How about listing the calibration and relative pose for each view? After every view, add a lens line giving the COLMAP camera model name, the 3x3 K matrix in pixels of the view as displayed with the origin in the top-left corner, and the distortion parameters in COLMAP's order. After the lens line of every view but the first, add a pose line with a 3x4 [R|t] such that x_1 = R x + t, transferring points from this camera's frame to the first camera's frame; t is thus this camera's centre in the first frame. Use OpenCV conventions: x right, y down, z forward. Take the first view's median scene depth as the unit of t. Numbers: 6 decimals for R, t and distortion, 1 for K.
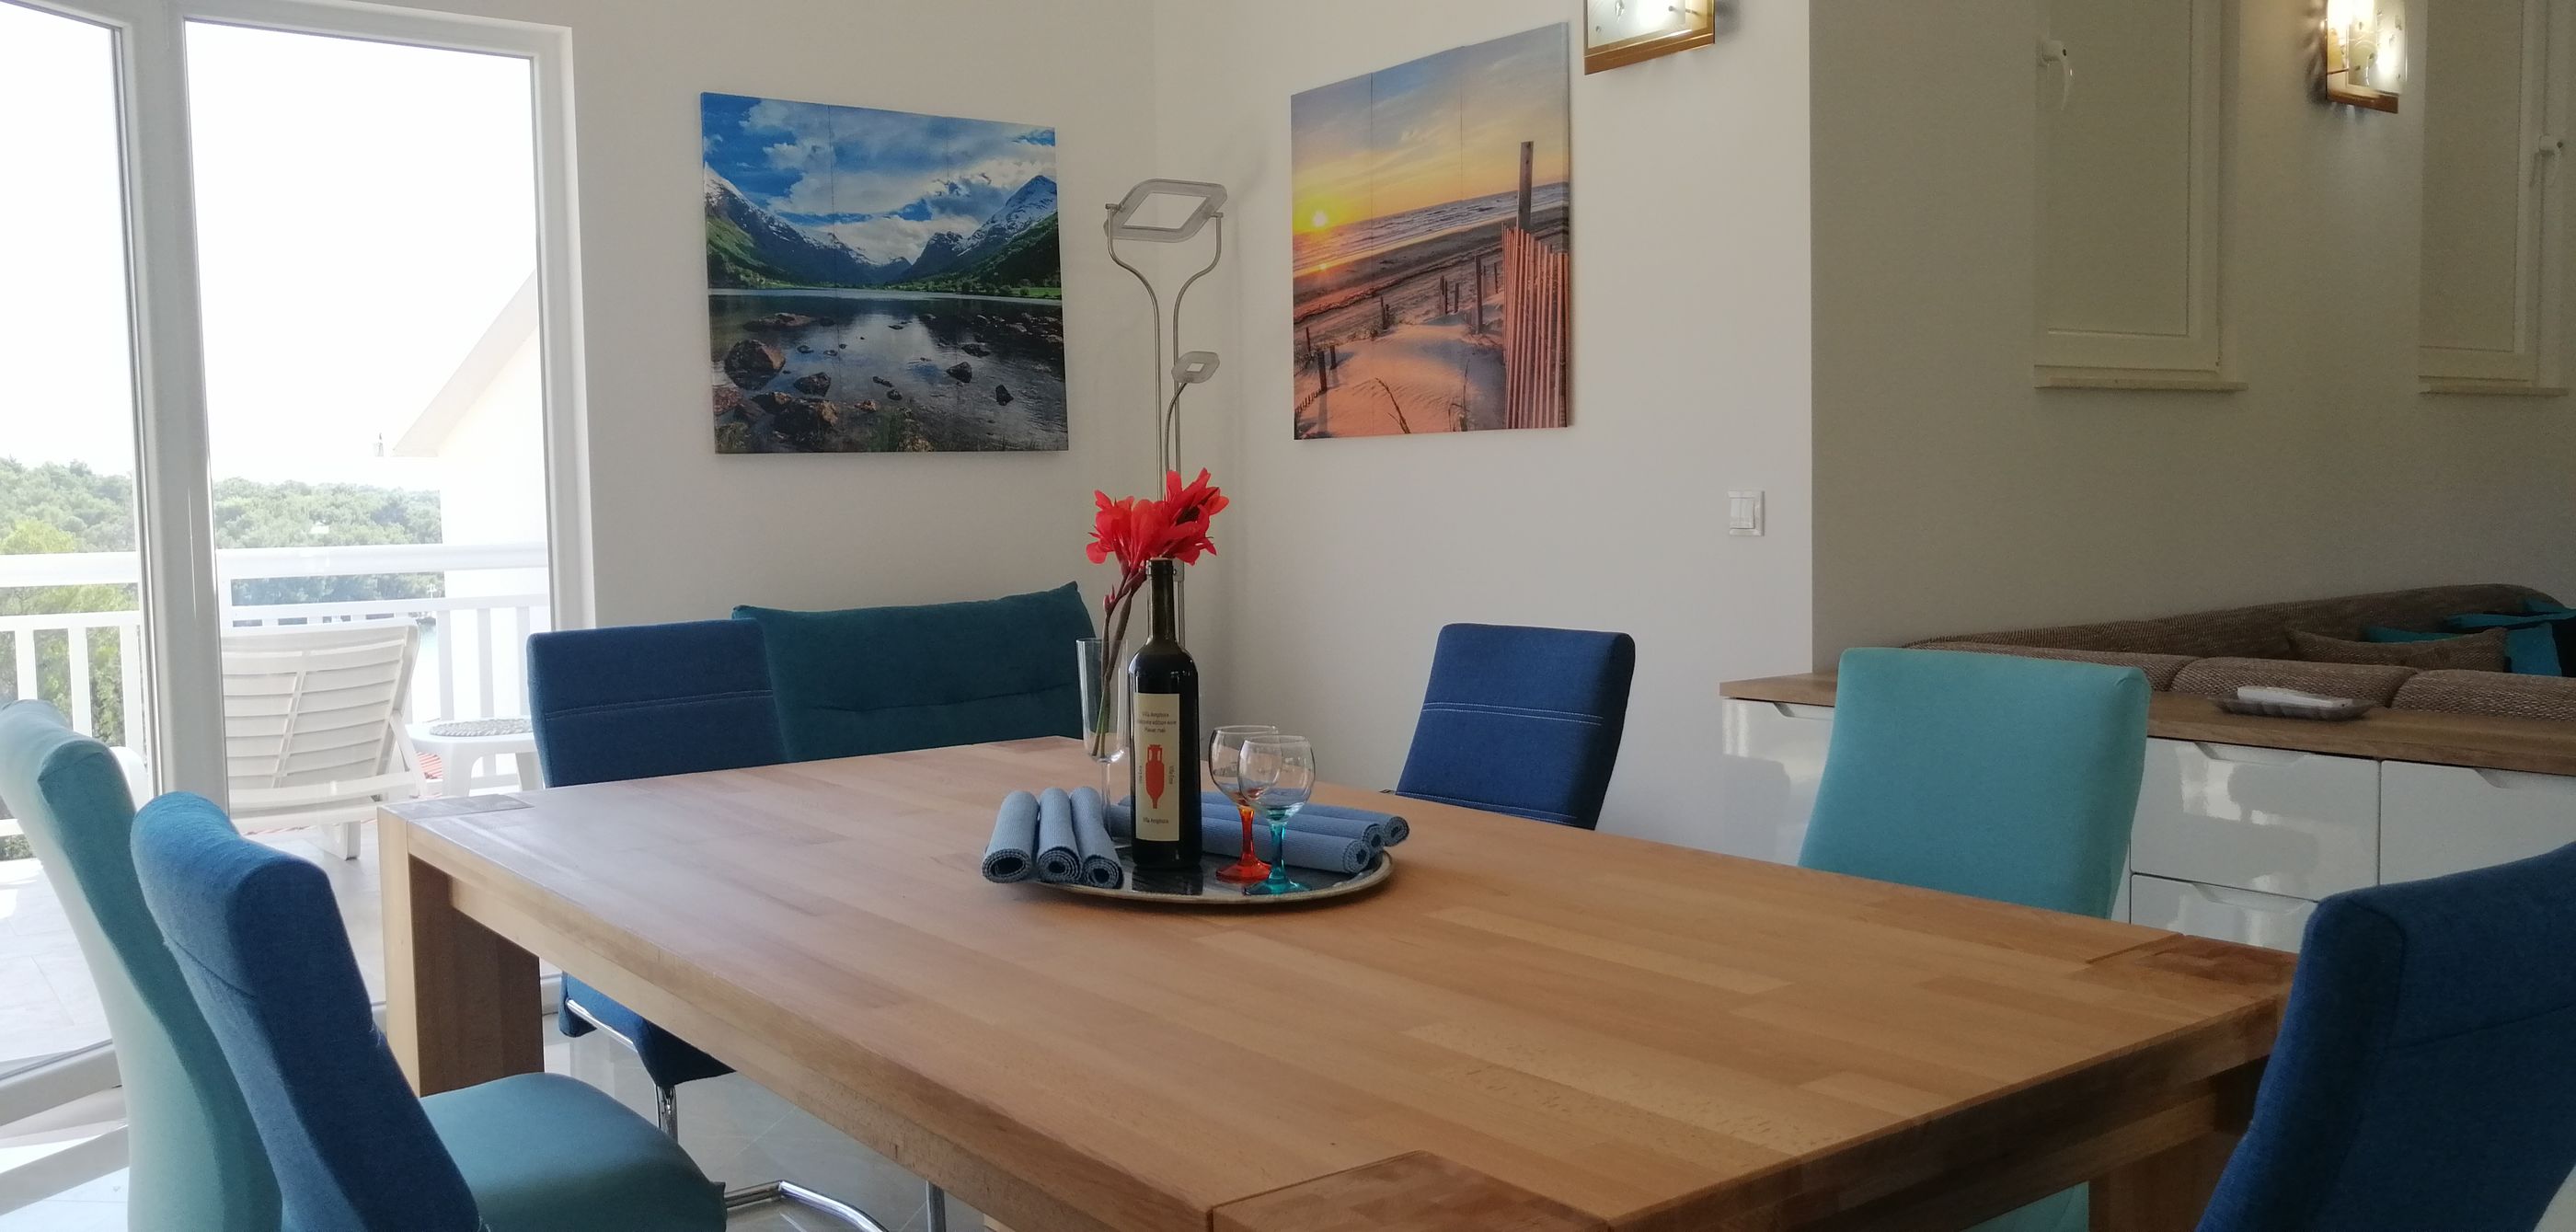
lens RADIAL K [[2031.4, 0, 1284.7], [0, 2031.4, 613.3], [0, 0, 1]] dist [-0.018902, 0.059975]
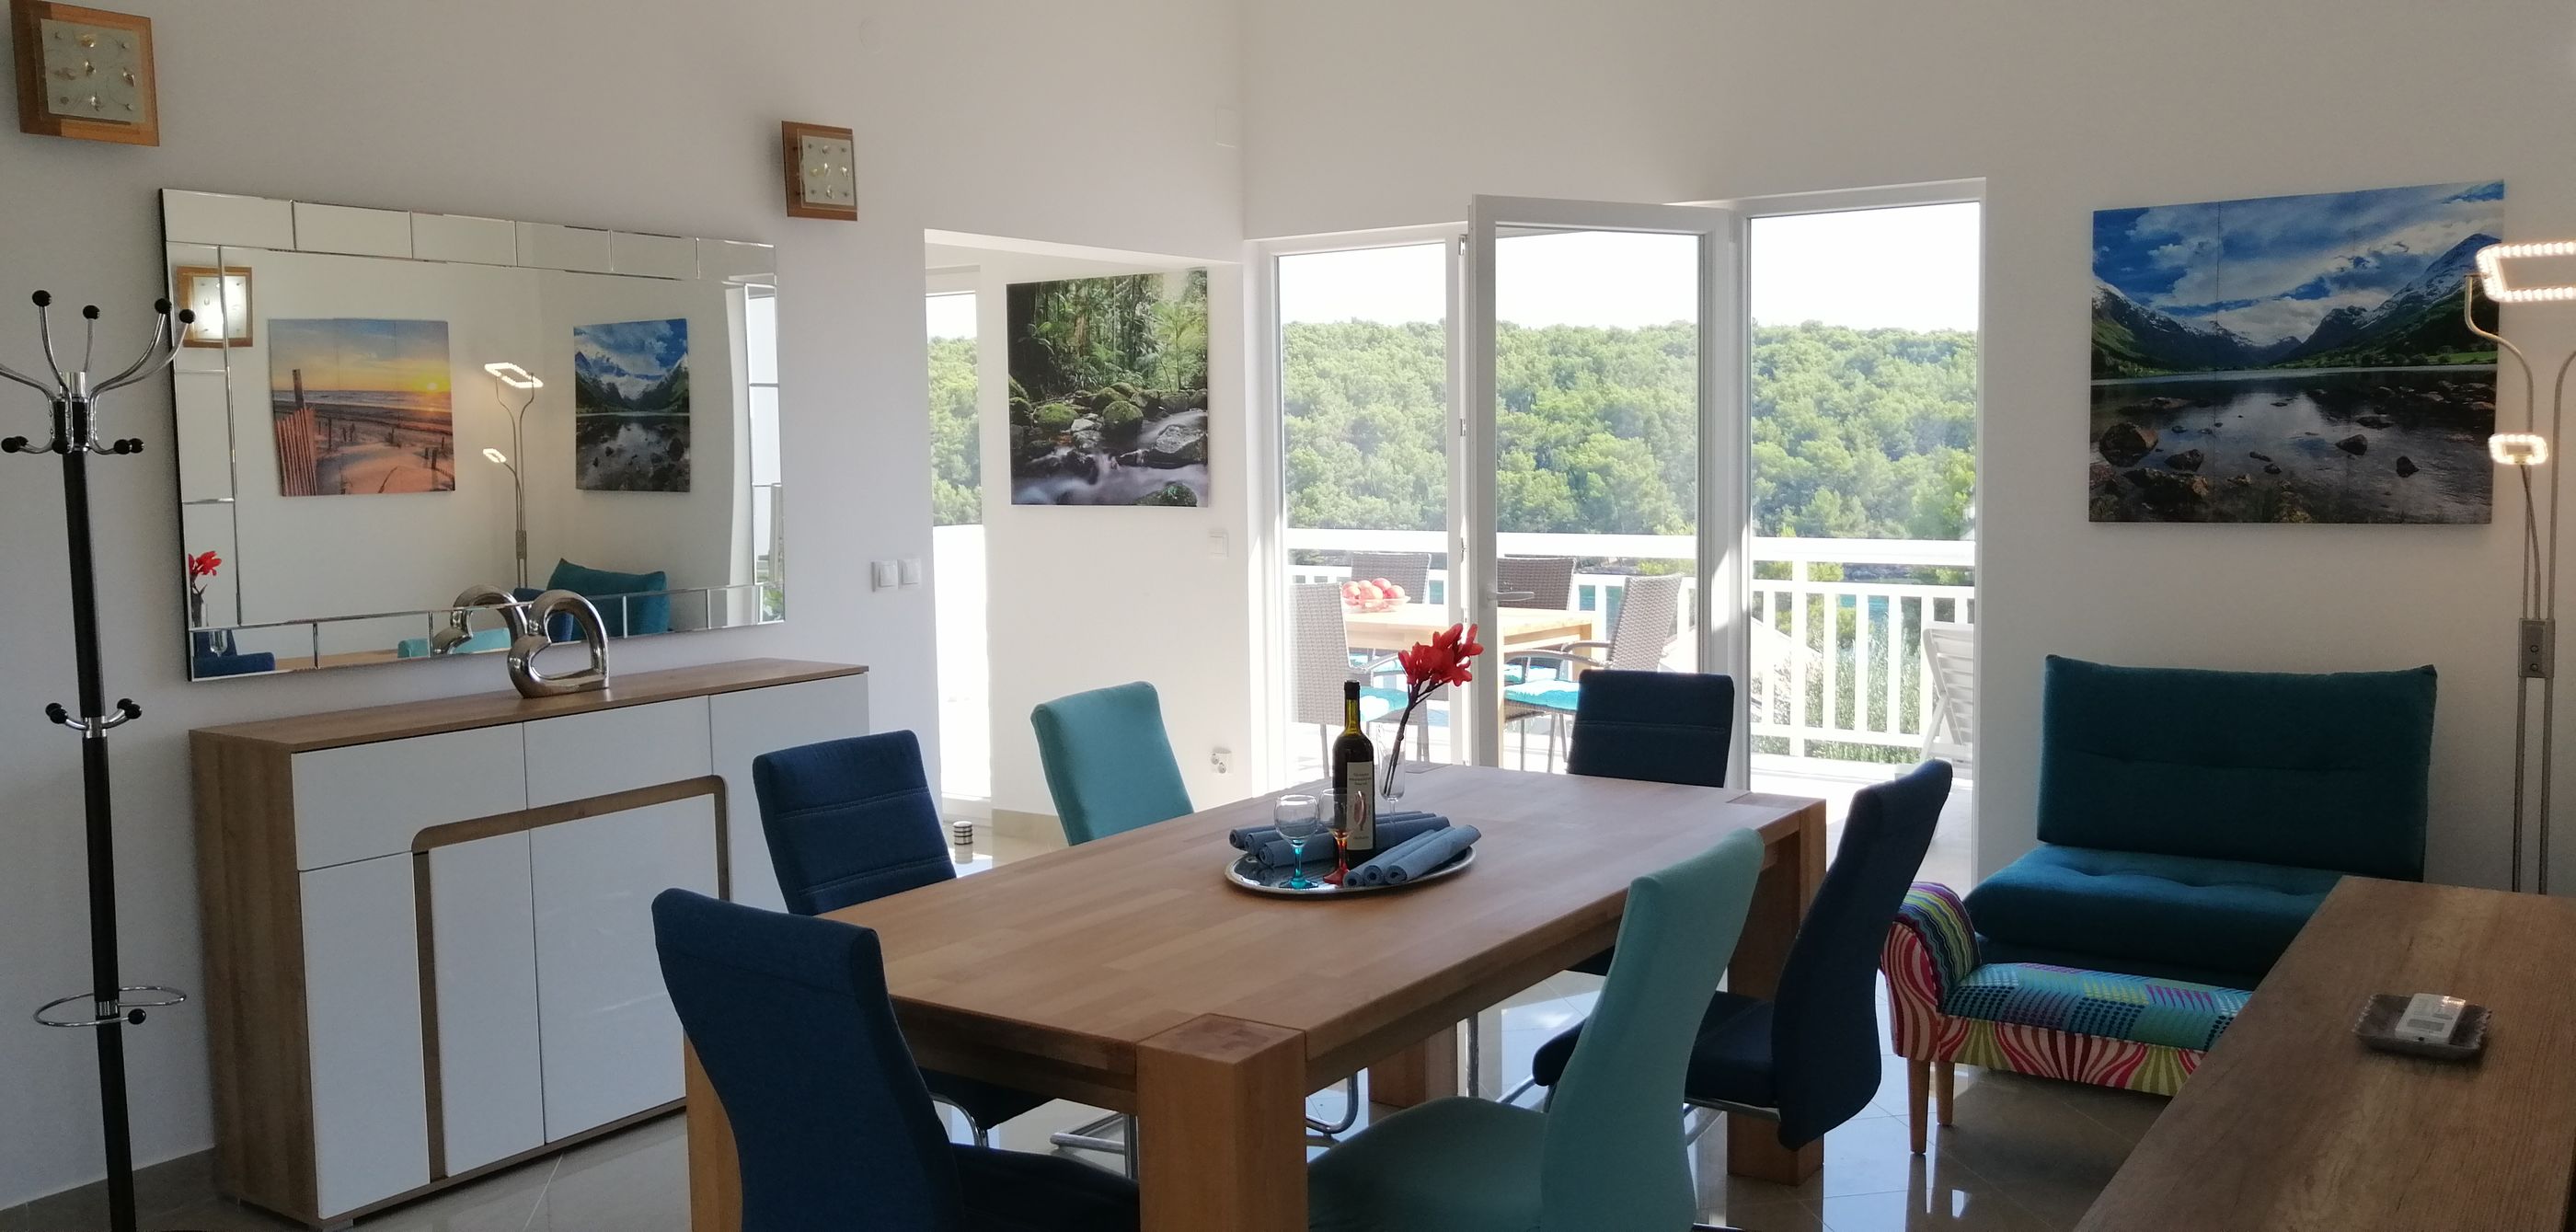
lens RADIAL K [[2031.4, 0, 1283.5], [0, 2031.4, 606.2], [0, 0, 1]] dist [-0.018902, 0.059975]
pose [[0.319253, 0.089467, -0.943437, 0.682188], [-0.049145, 0.995757, 0.077798, -0.099456], [0.946394, 0.021528, 0.322295, 0.190578]]
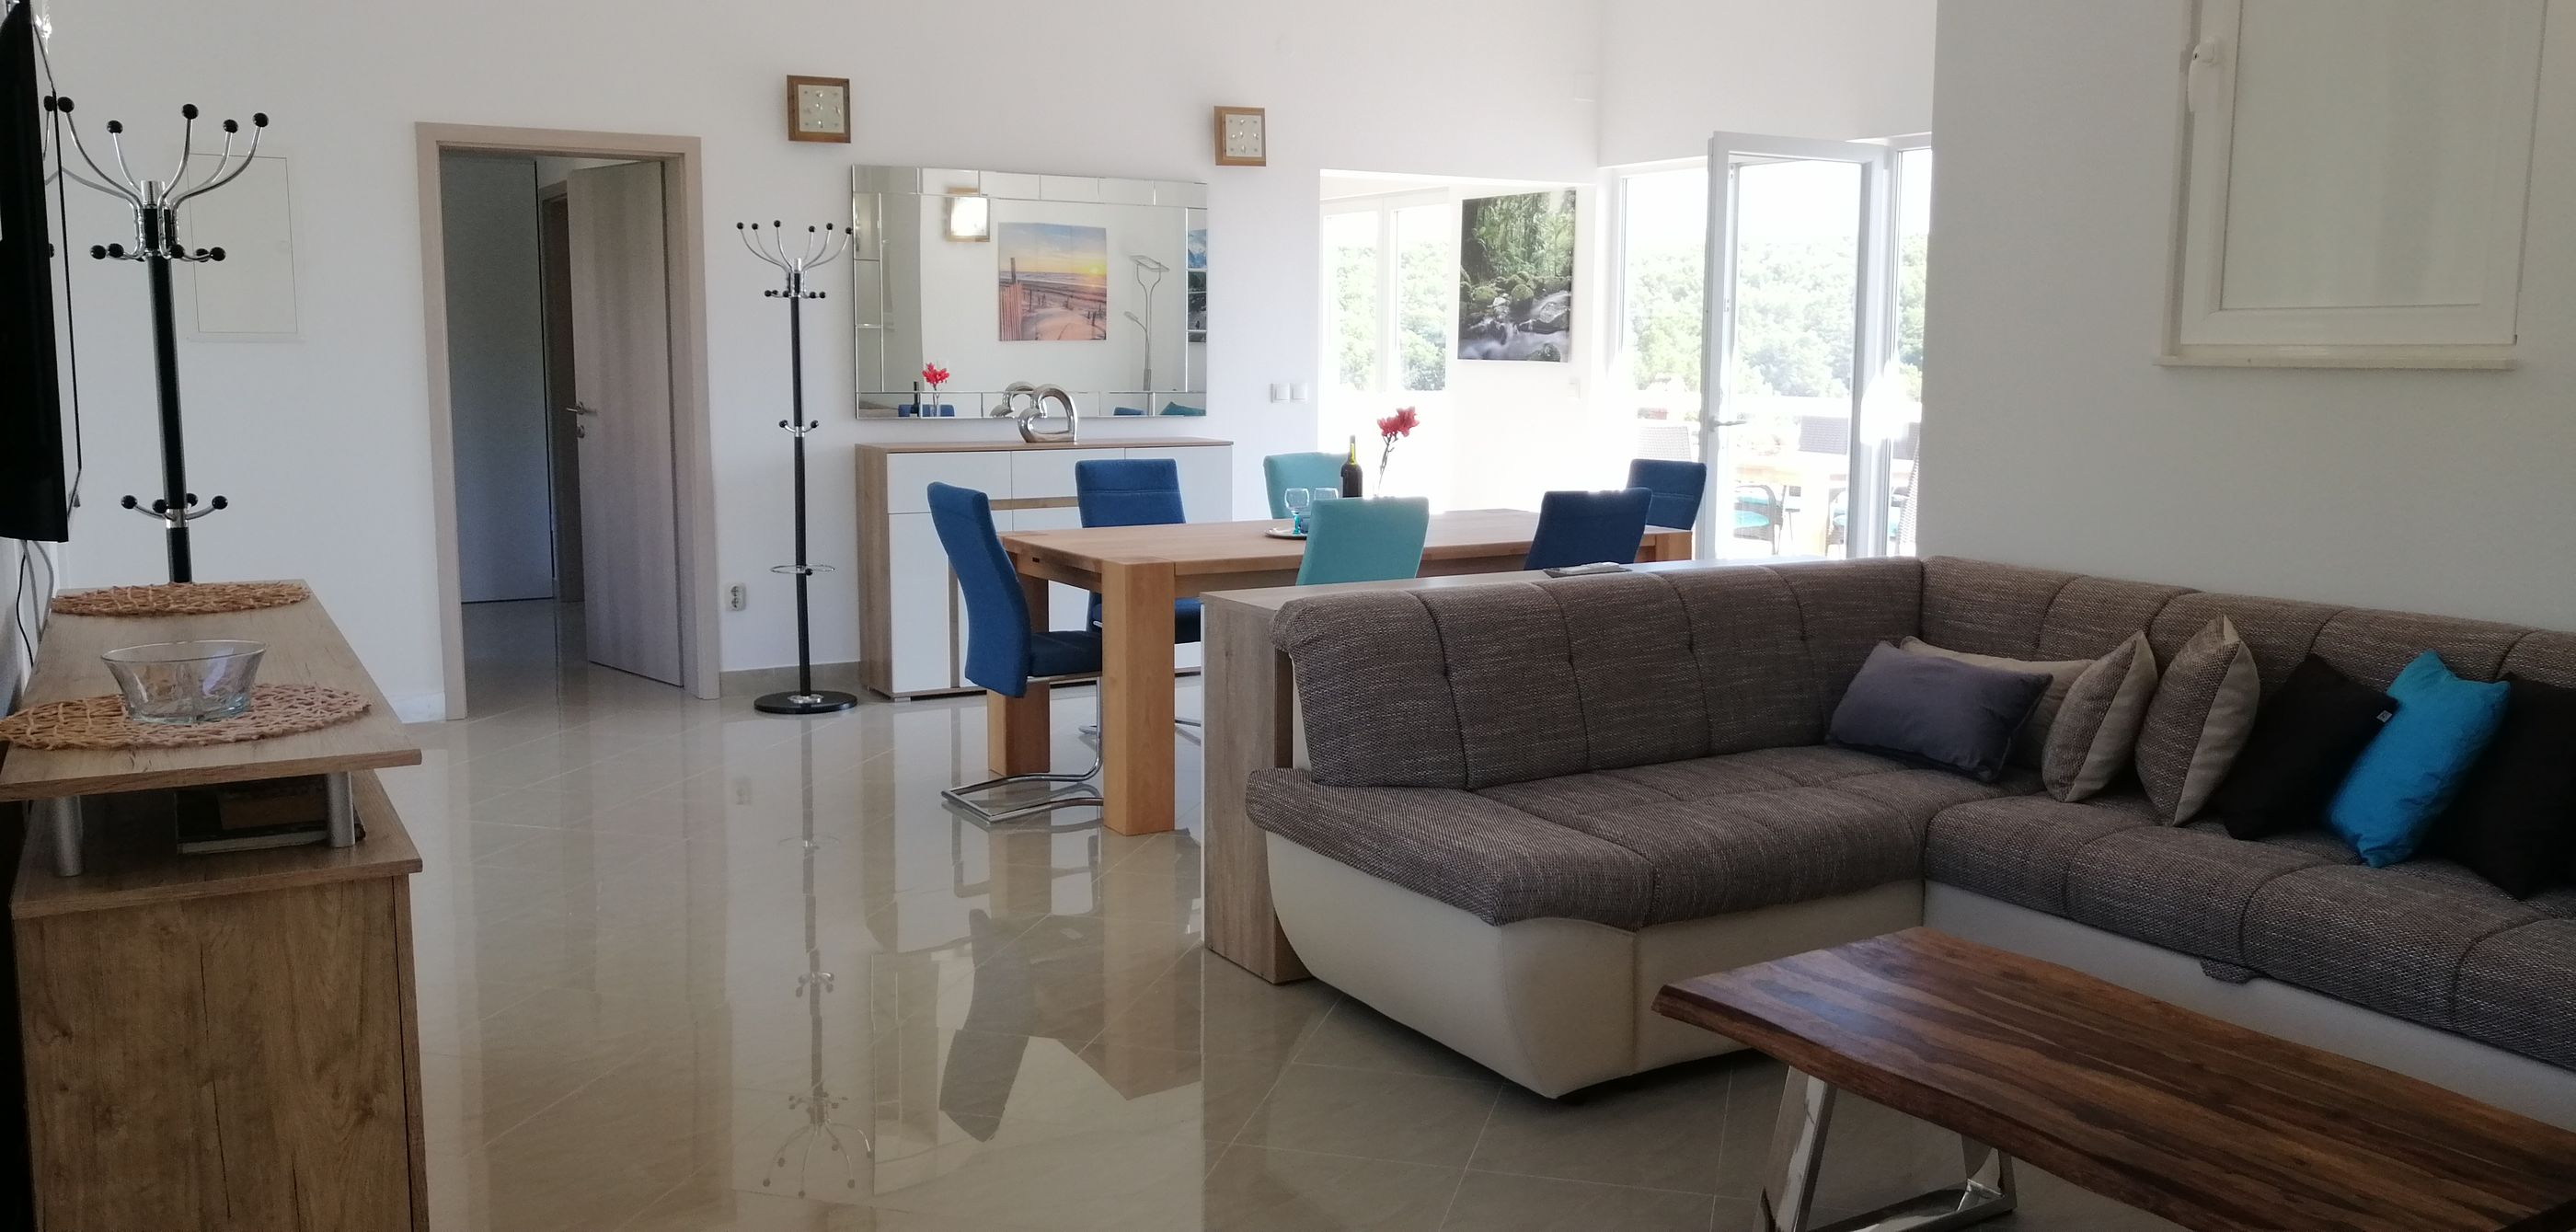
lens RADIAL K [[2031.4, 0, 1288.3], [0, 2031.4, 605.9], [0, 0, 1]] dist [-0.018902, 0.059975]
pose [[-0.108516, 0.145522, -0.983386, 1.361388], [-0.066913, 0.985915, 0.153280, -0.106409], [0.991840, 0.082434, -0.097251, 0.561991]]
